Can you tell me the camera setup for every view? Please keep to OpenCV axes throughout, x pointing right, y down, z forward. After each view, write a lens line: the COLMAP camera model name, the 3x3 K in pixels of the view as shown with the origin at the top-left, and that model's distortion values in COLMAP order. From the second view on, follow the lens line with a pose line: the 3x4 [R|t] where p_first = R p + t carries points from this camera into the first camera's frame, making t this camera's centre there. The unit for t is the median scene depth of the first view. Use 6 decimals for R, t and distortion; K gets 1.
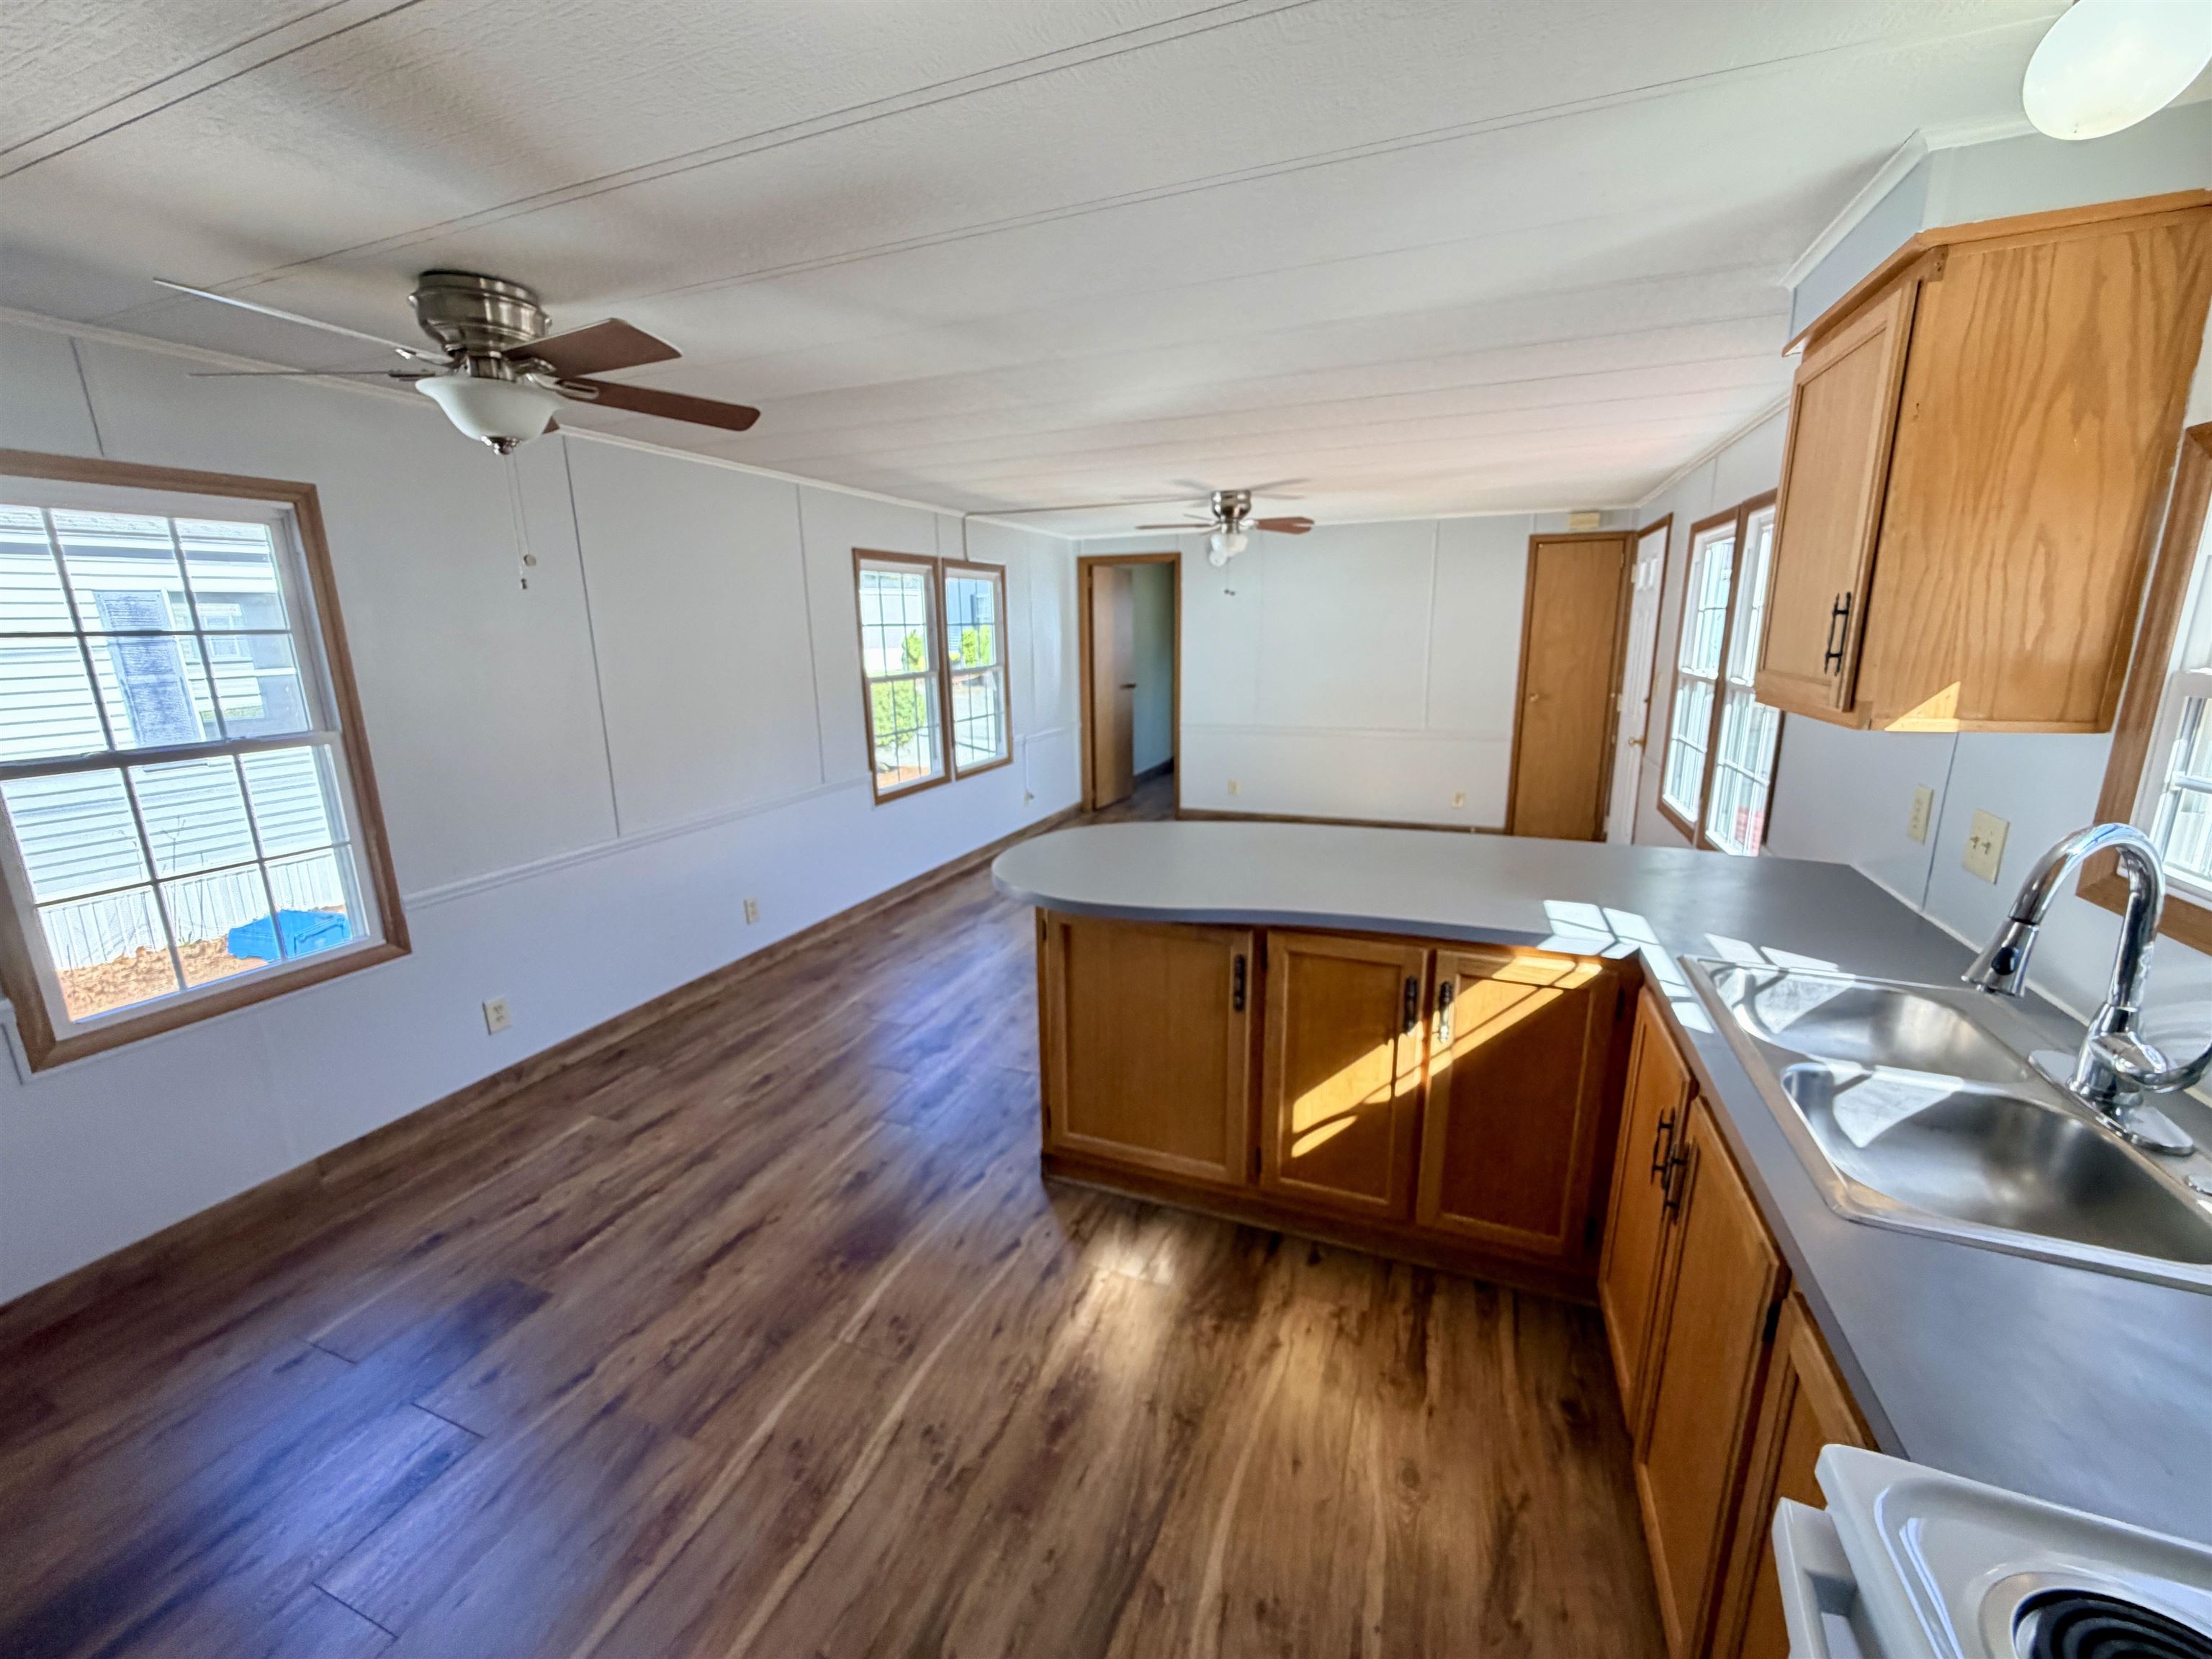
lens RADIAL K [[880.0, 0, 1101.3], [0, 880.0, 829.5], [0, 0, 1]] dist [-0.000740, 0.000209]
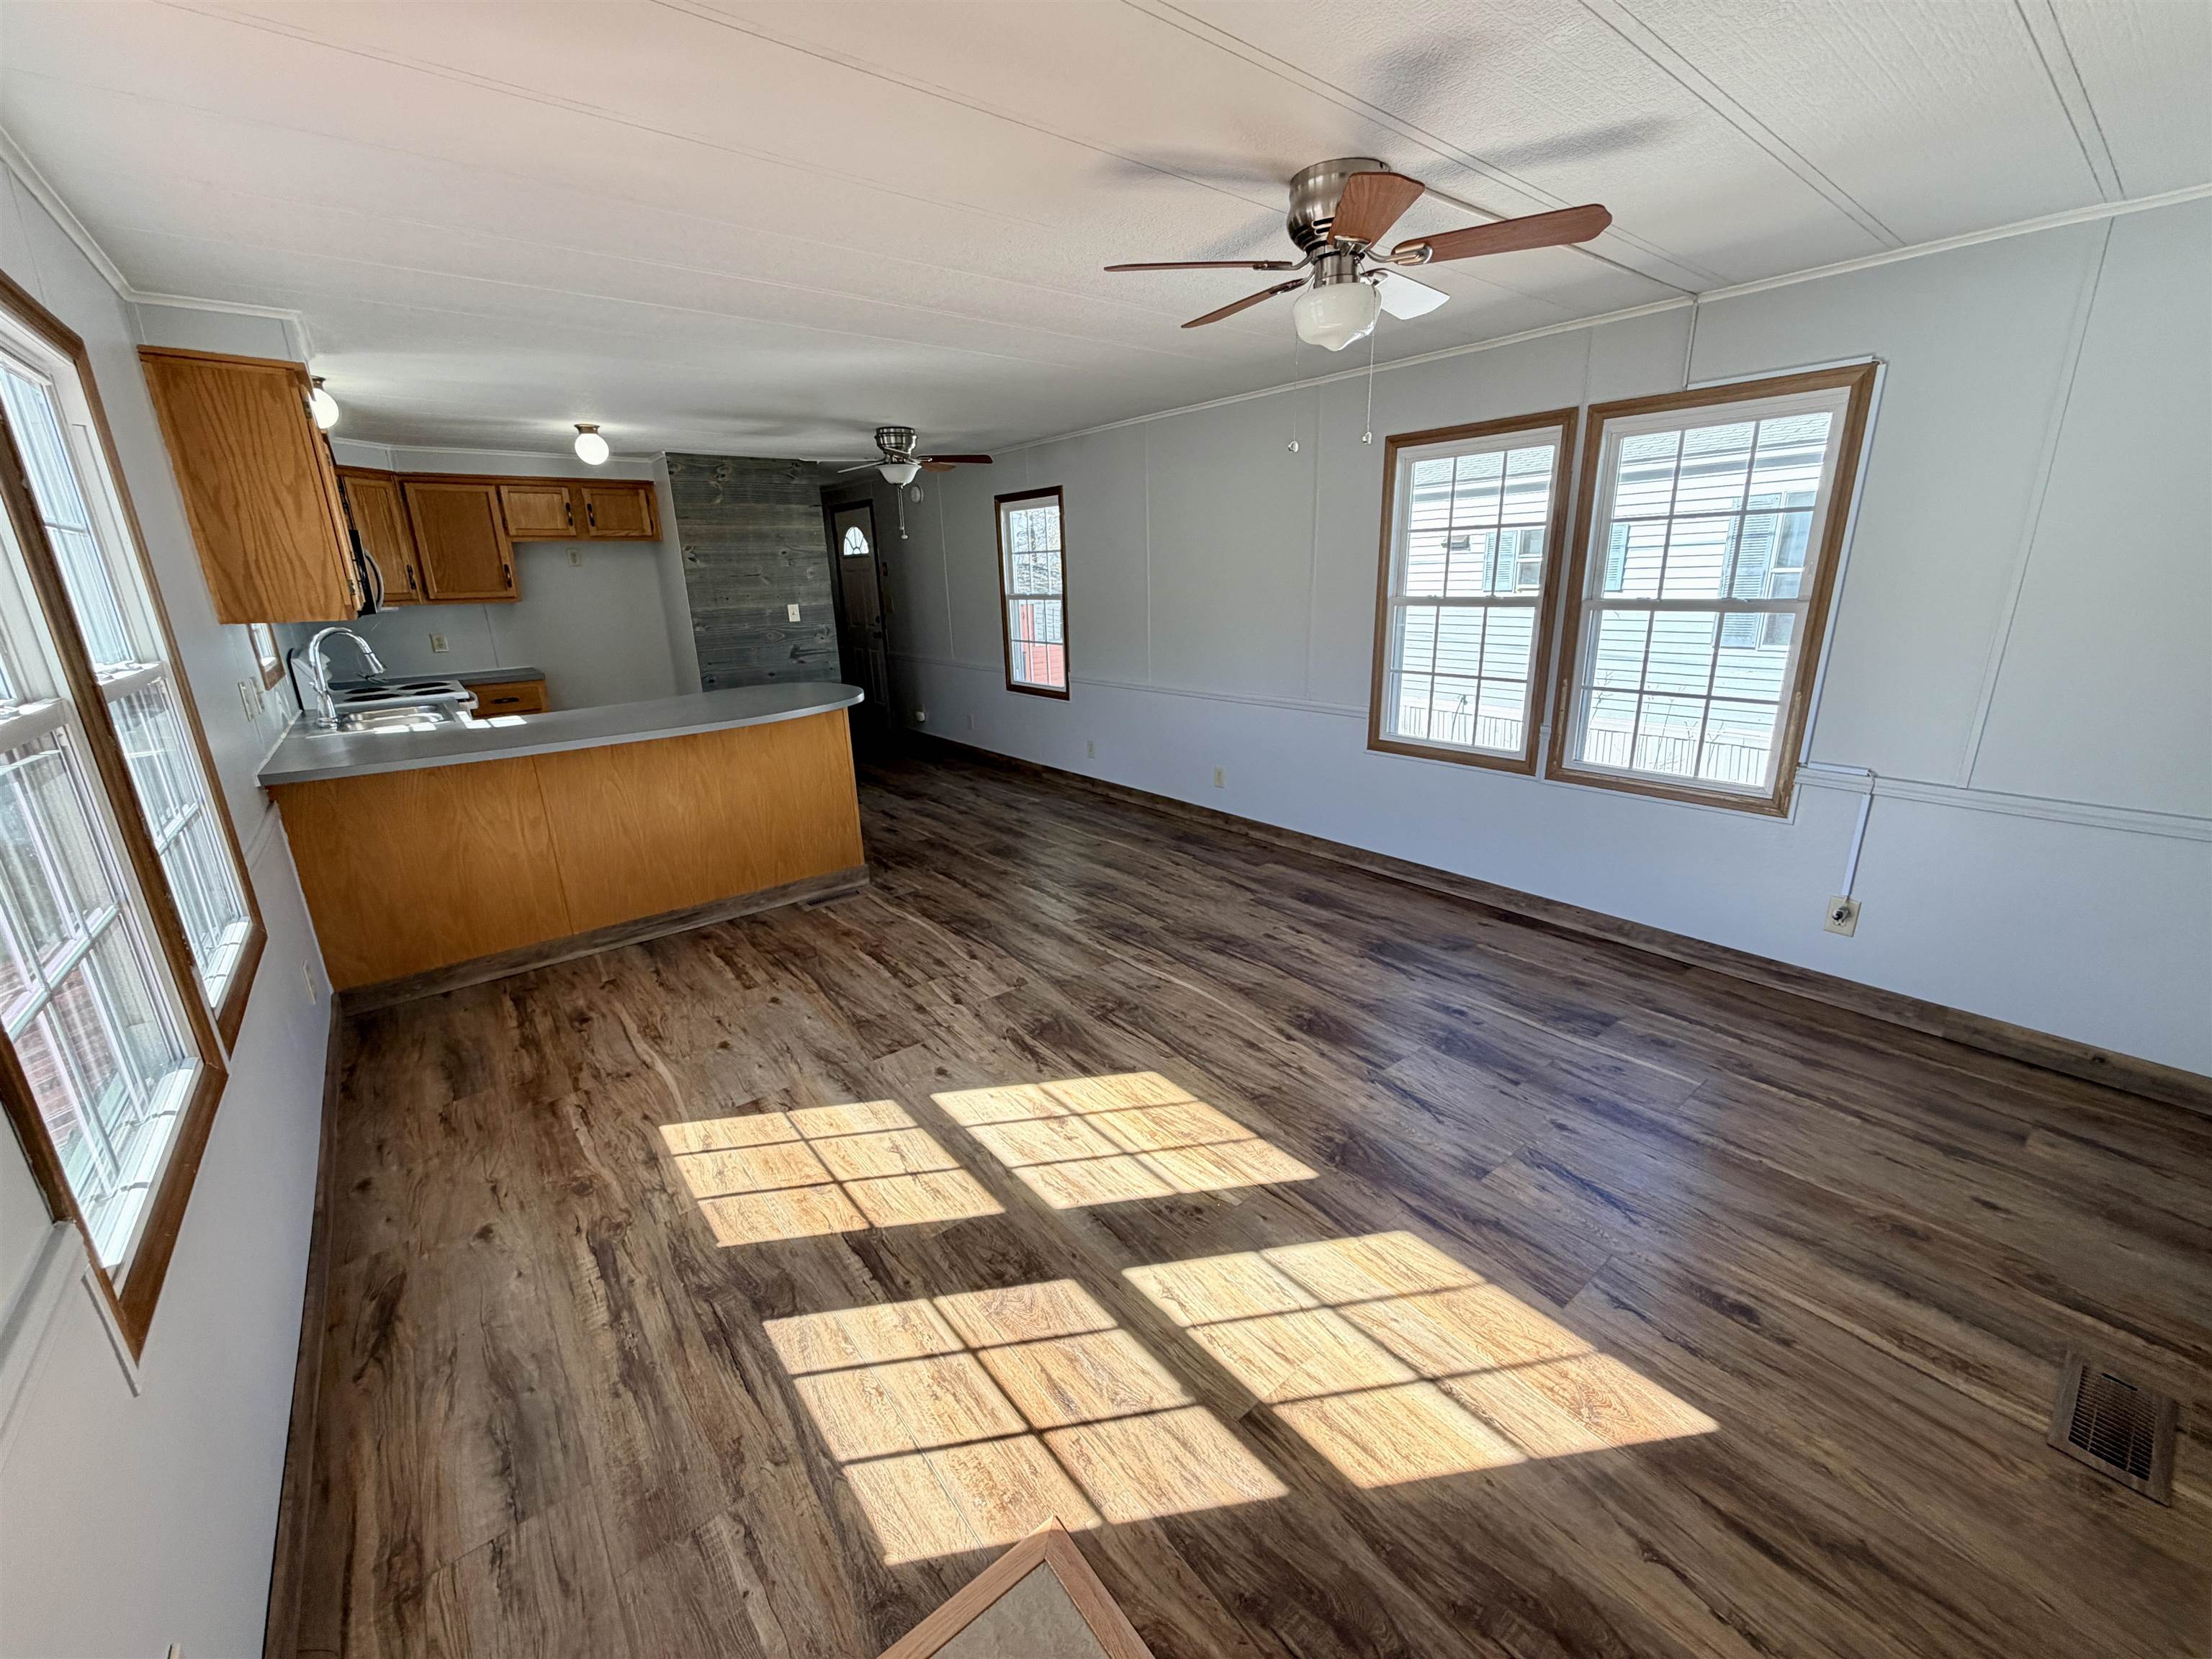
lens RADIAL K [[880.0, 0, 1101.3], [0, 880.0, 829.5], [0, 0, 1]] dist [-0.000740, 0.000209]
pose [[-0.493627, 0.277327, -0.824271, 1.008016], [-0.162504, 0.901686, 0.400692, -0.431768], [0.854356, 0.331740, -0.400030, 1.937414]]
